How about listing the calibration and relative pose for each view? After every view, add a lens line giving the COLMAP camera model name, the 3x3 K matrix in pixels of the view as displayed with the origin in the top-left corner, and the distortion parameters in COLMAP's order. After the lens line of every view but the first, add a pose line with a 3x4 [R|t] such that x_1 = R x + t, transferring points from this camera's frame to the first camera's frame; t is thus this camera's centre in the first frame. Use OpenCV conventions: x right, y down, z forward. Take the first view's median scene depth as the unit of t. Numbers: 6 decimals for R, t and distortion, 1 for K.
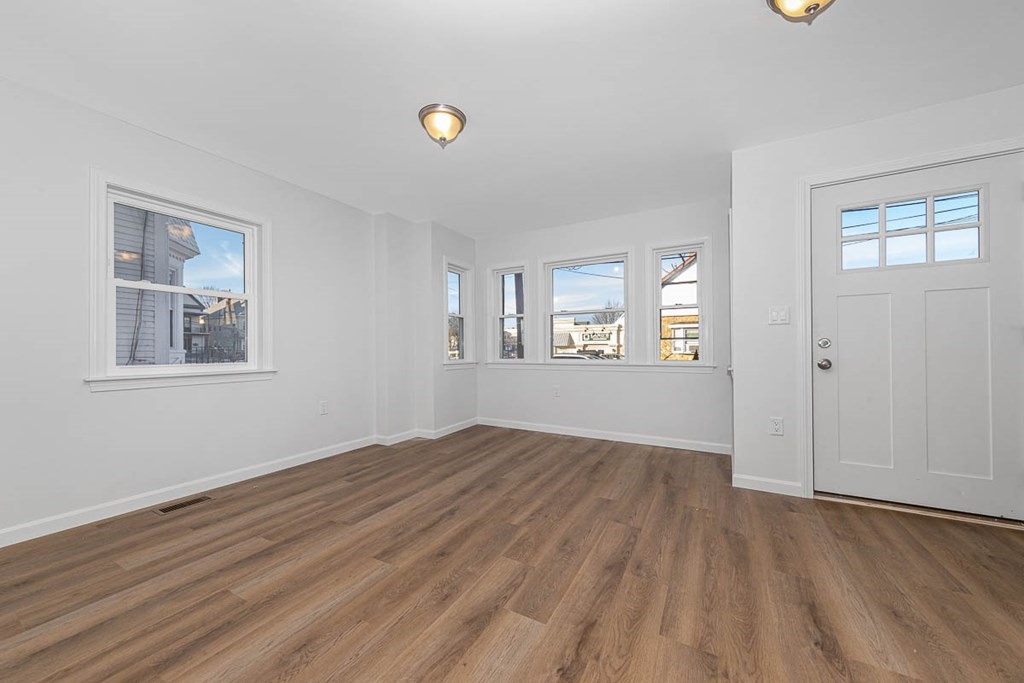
lens RADIAL K [[347.2, 0, 518.7], [0, 347.2, 345.1], [0, 0, 1]] dist [0.002391, -0.000281]
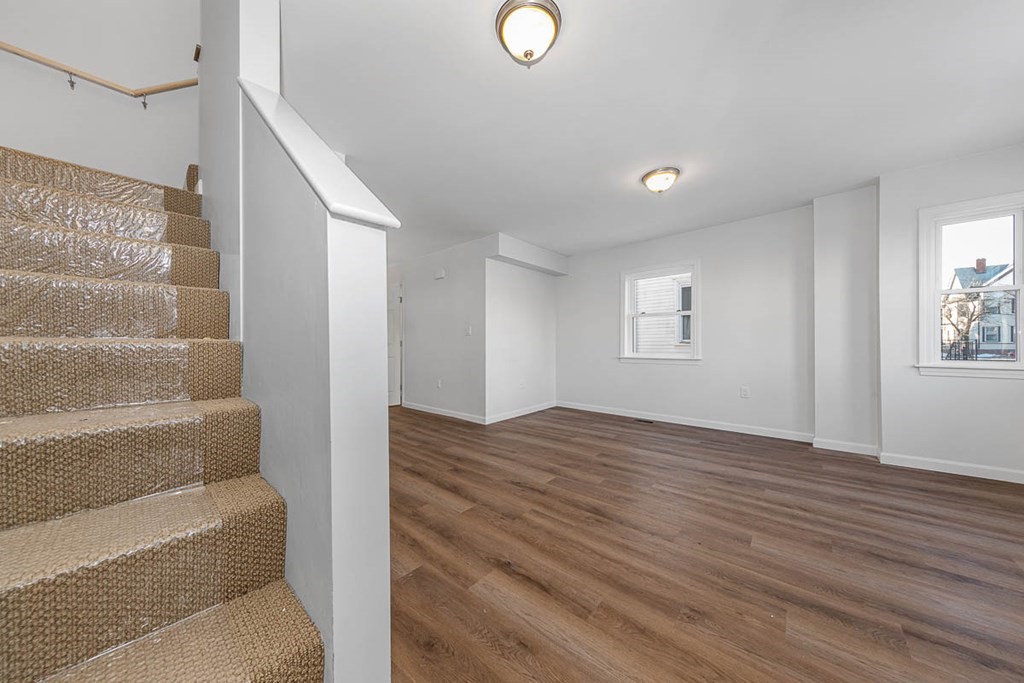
lens RADIAL K [[347.2, 0, 513.5], [0, 347.2, 344.1], [0, 0, 1]] dist [0.002391, -0.000281]
pose [[-0.188021, 0.003702, -0.982158, 1.268384], [0.015146, 0.999885, 0.000869, 0.009879], [0.982048, -0.014713, -0.188055, 0.750944]]
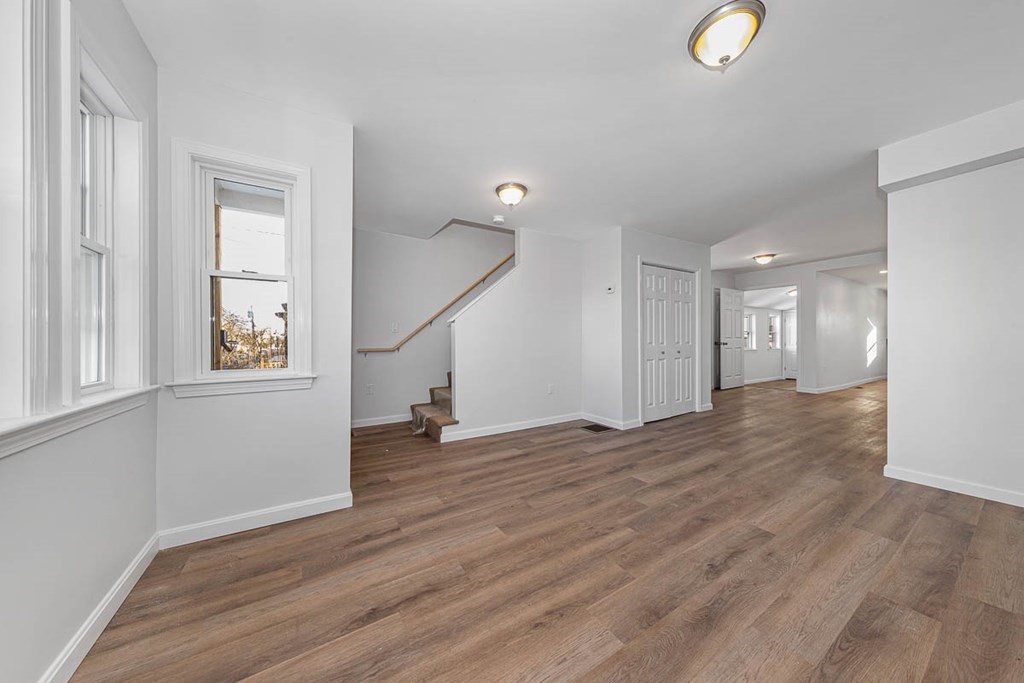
lens RADIAL K [[347.2, 0, 505.3], [0, 347.2, 343.1], [0, 0, 1]] dist [0.002391, -0.000281]
pose [[-0.866638, 0.009296, 0.498850, -0.195179], [0.005552, 0.999944, -0.008988, 0.010480], [-0.498906, -0.005019, -0.866642, 1.992141]]
